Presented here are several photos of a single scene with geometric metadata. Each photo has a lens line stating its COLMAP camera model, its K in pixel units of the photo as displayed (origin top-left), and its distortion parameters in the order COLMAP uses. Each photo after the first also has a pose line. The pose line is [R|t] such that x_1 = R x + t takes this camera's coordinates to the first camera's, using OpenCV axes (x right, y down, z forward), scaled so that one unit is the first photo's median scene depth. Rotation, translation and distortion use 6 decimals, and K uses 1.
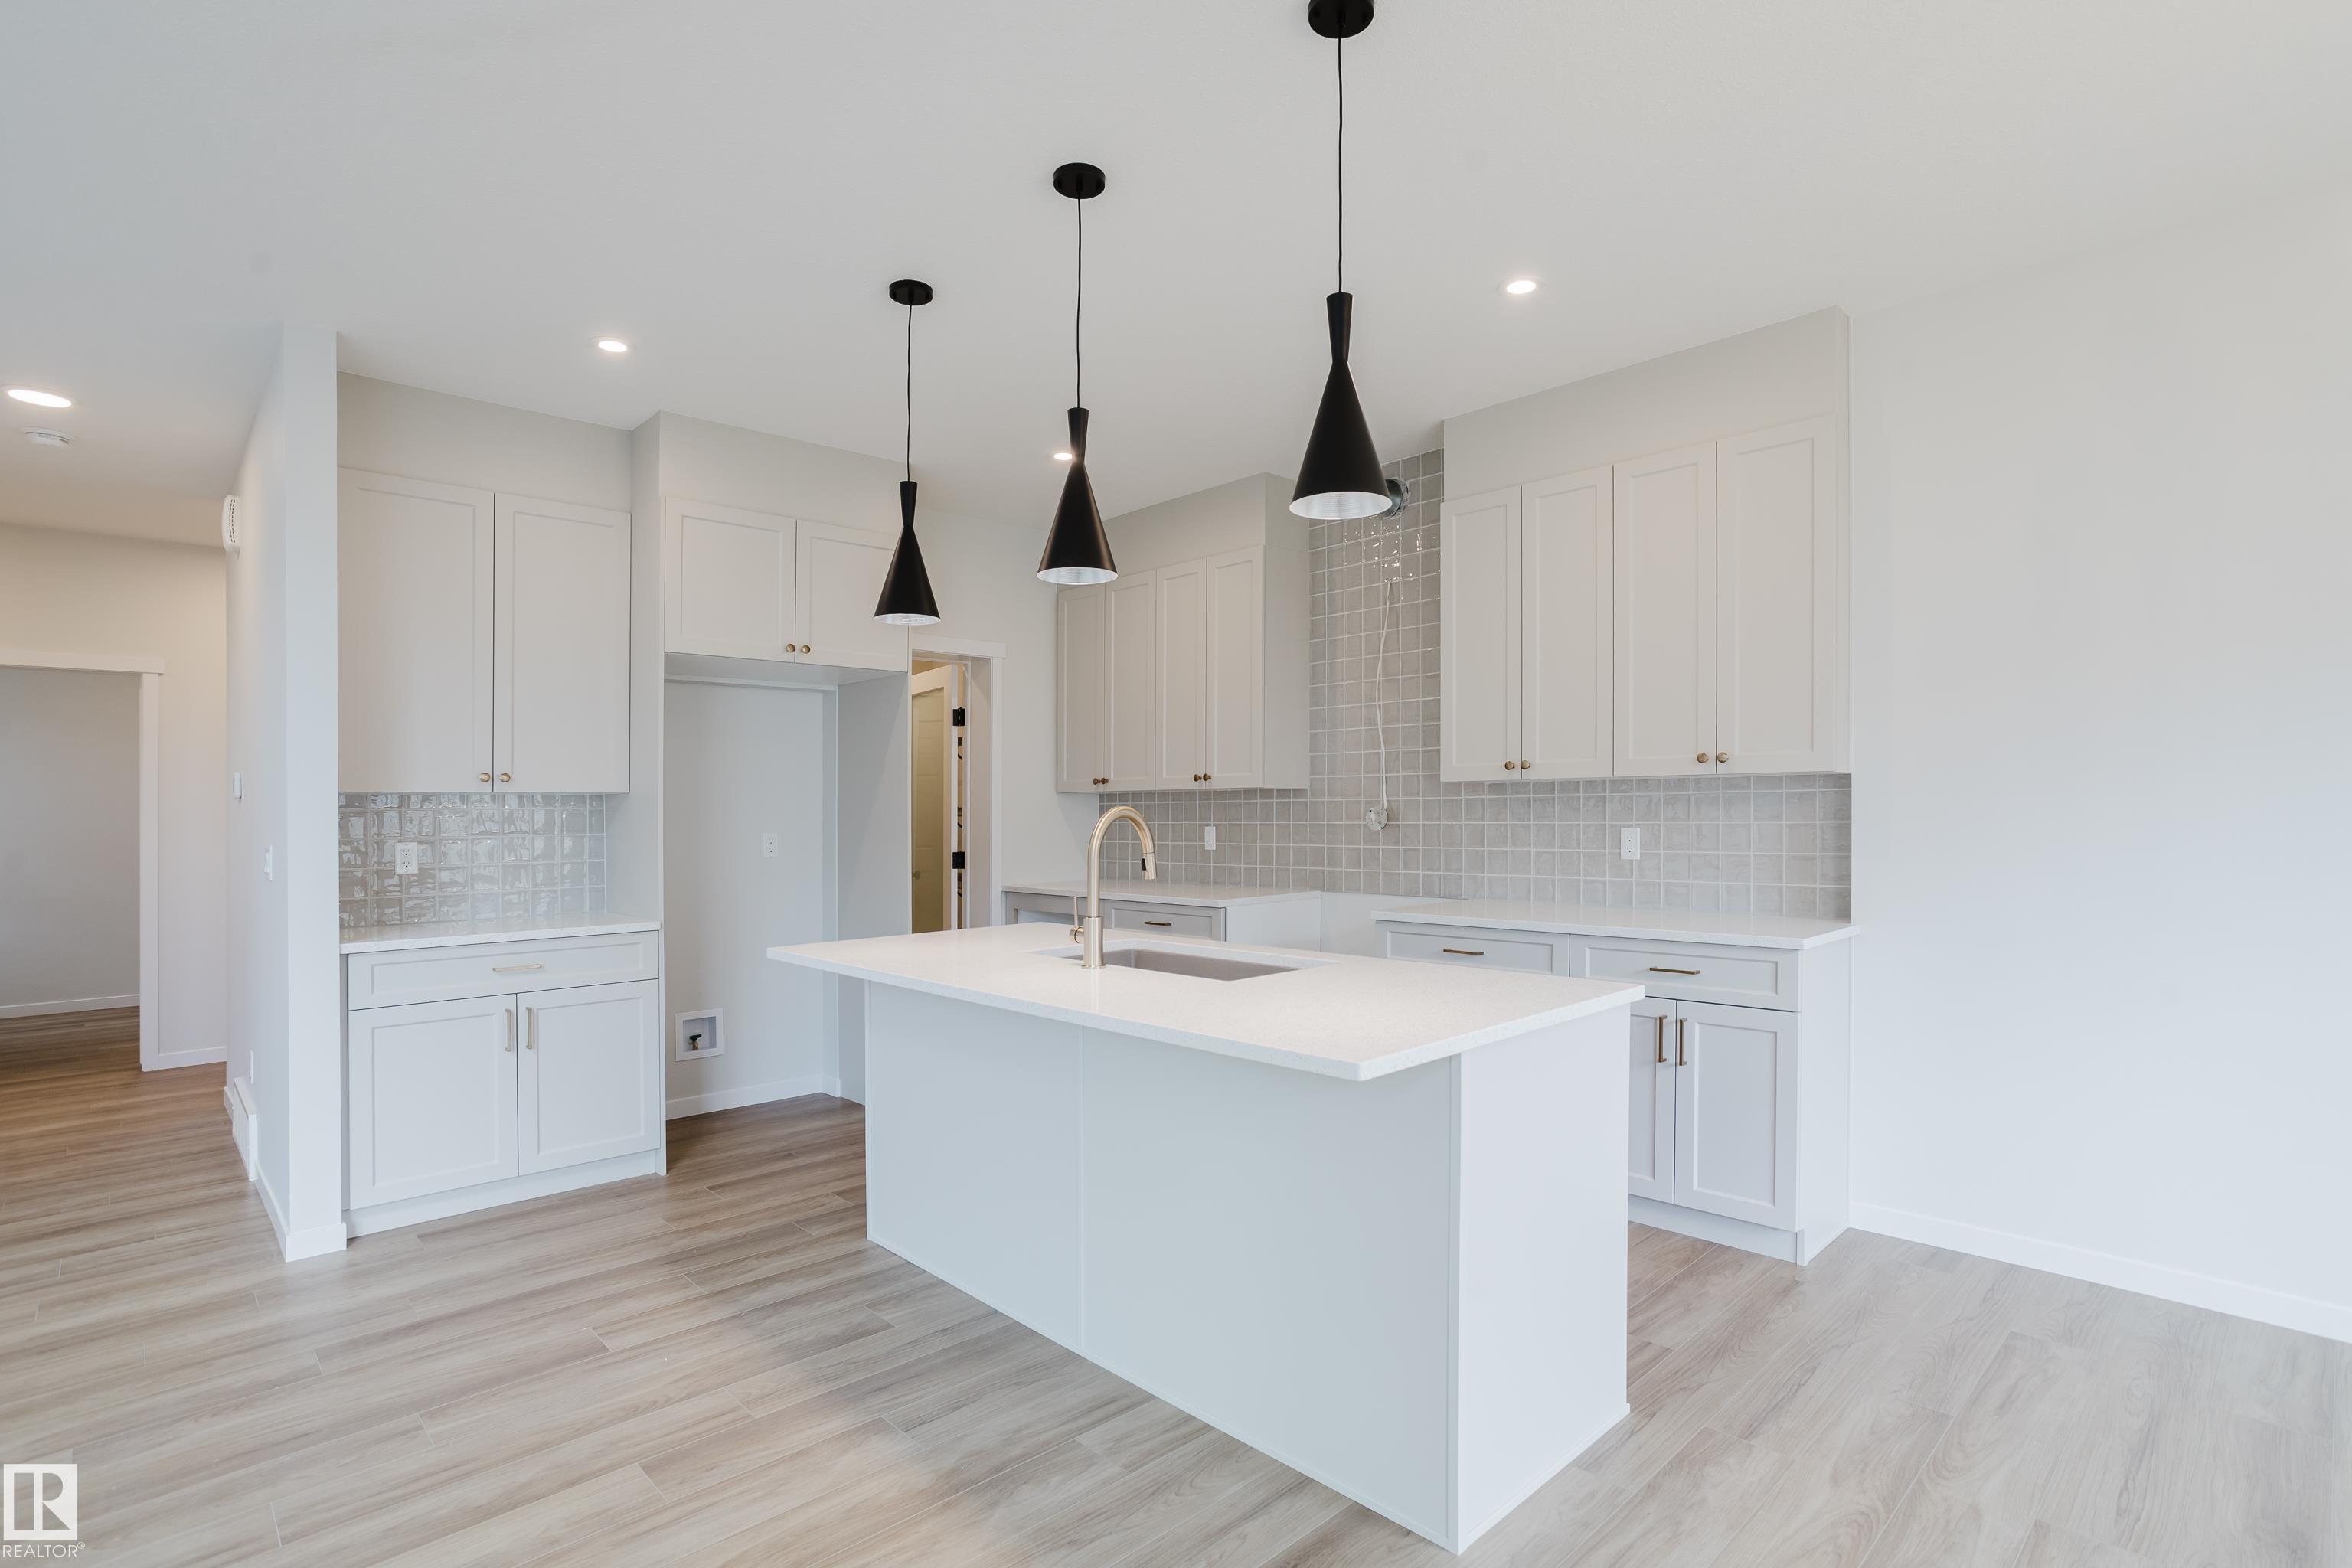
lens RADIAL K [[1144.1, 0, 1201.7], [0, 1144.1, 809.2], [0, 0, 1]] dist [-0.059314, 0.039676]
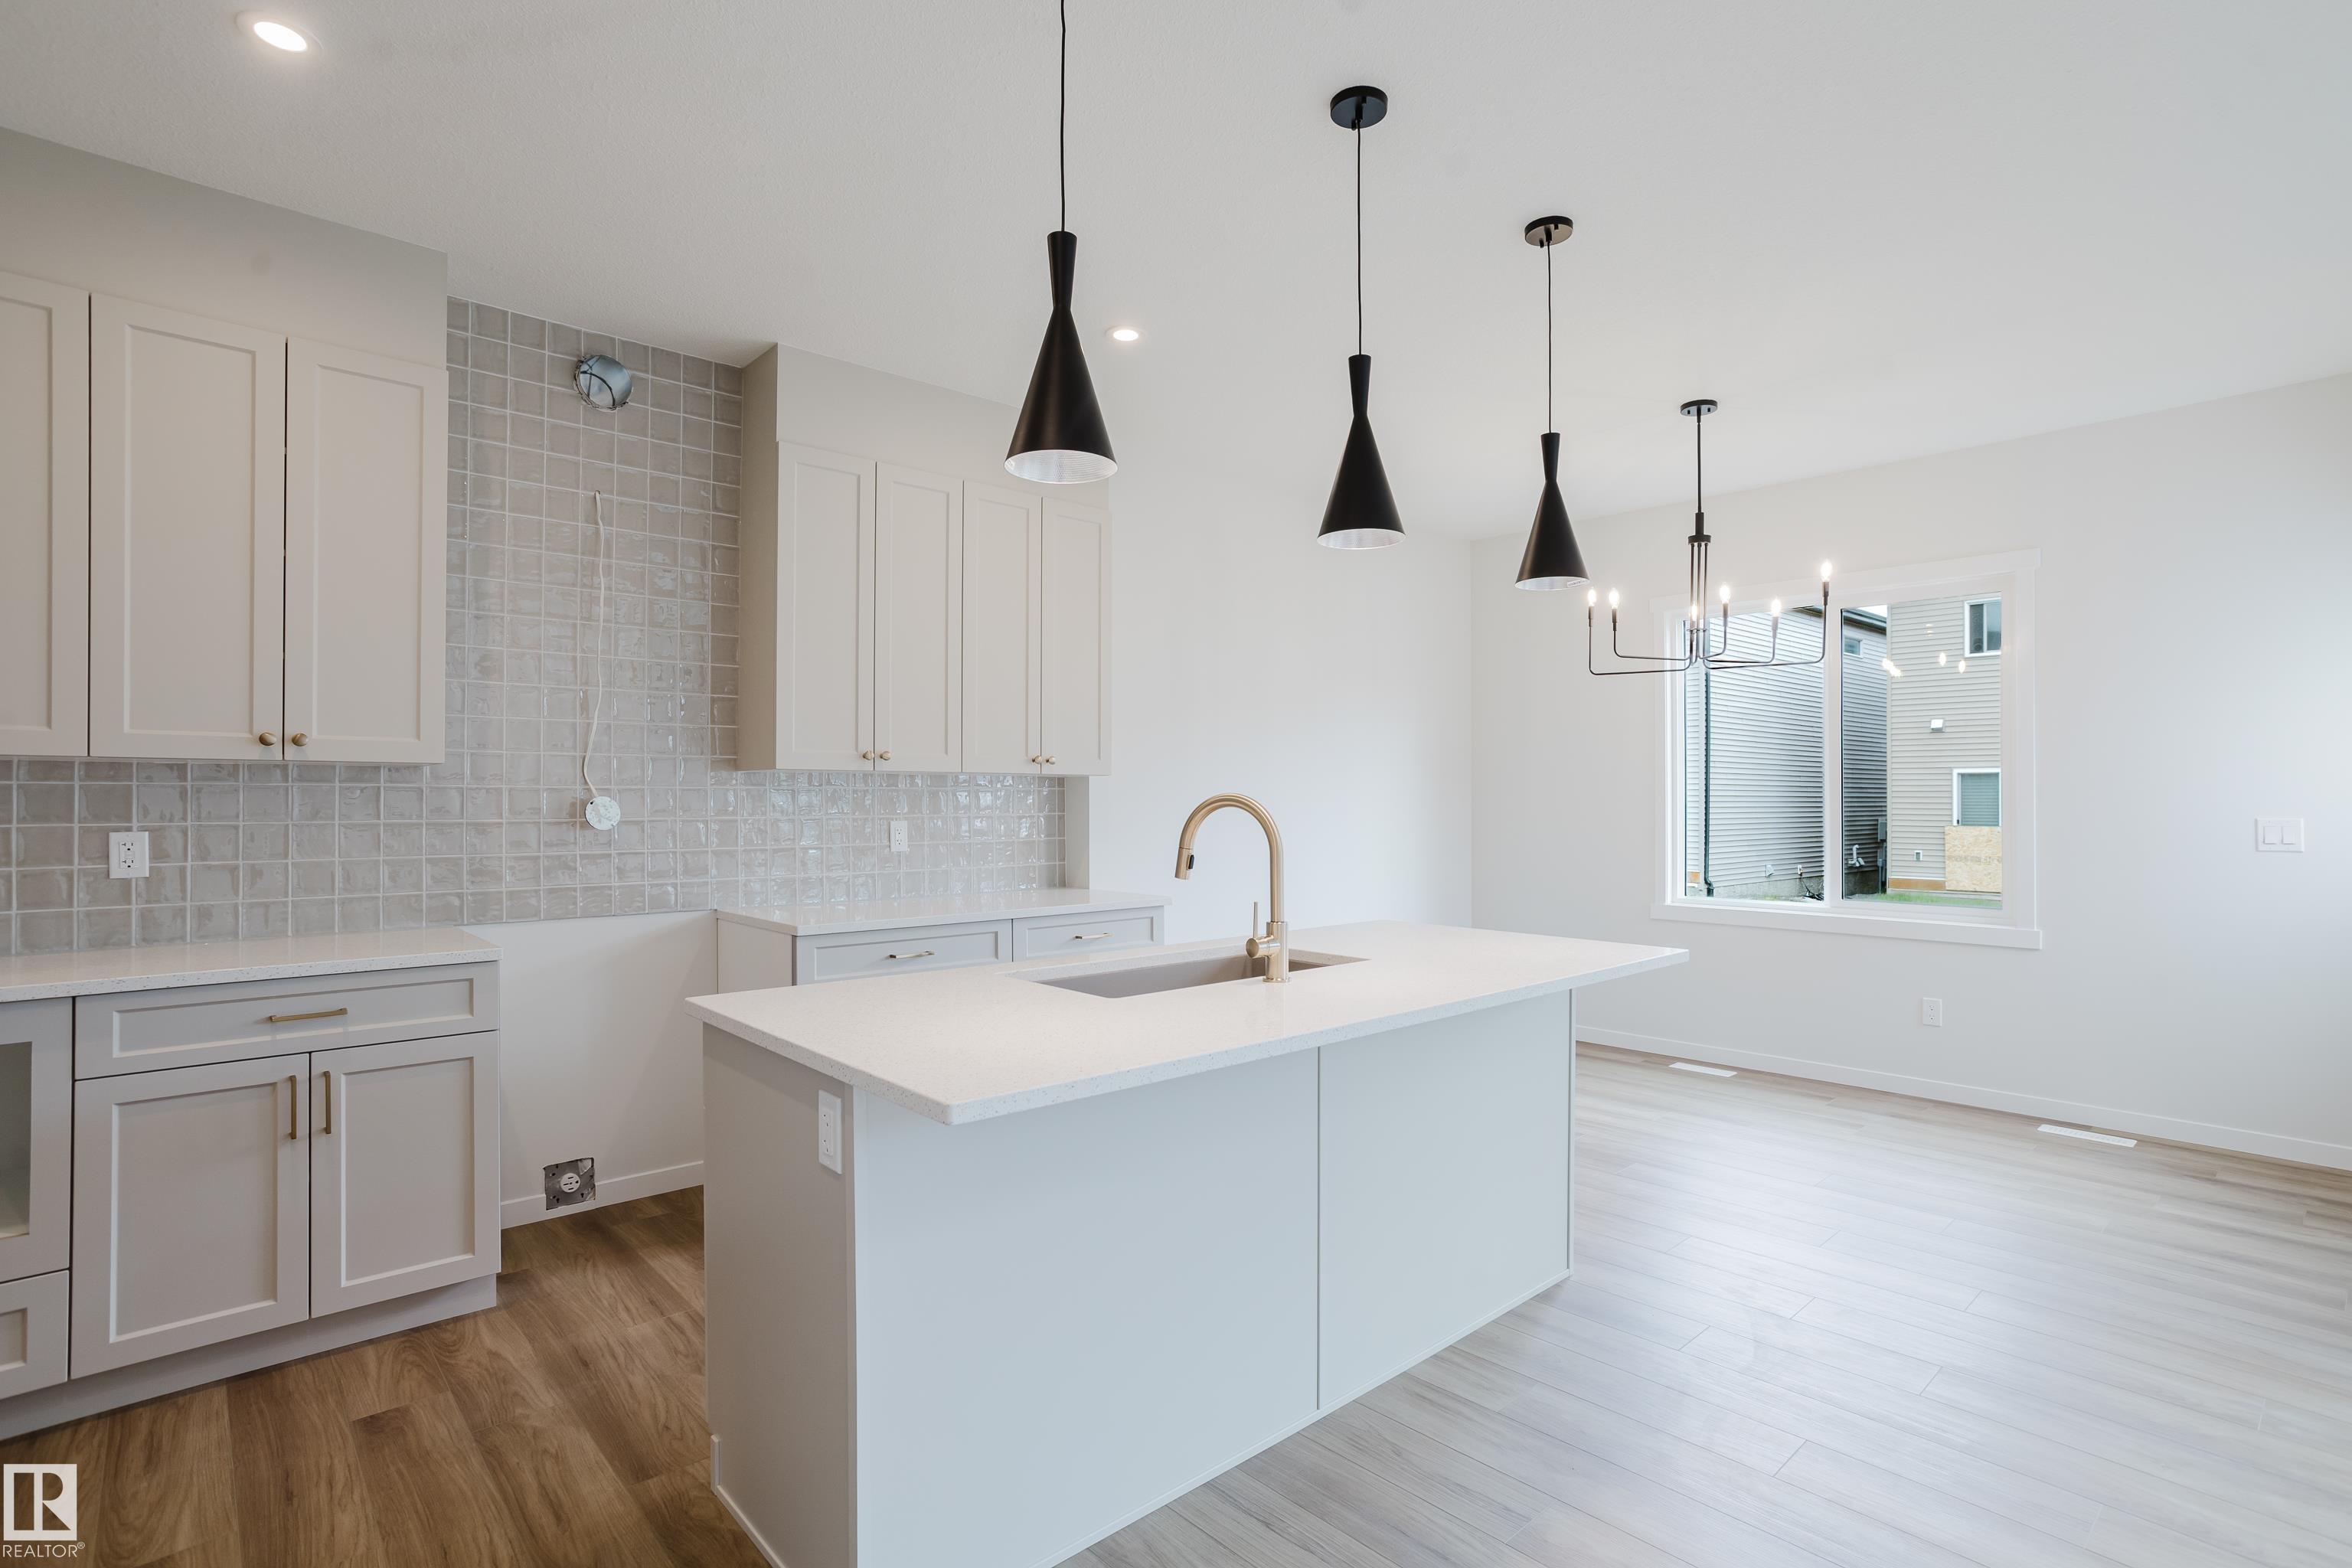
lens RADIAL K [[1134.6, 0, 1185.4], [0, 1134.6, 780.9], [0, 0, 1]] dist [-0.049144, 0.028990]
pose [[0.027691, 0.025758, 0.999285, -0.723355], [-0.000150, 0.999668, -0.025764, 0.007601], [-0.999617, 0.000564, 0.027685, 0.790227]]
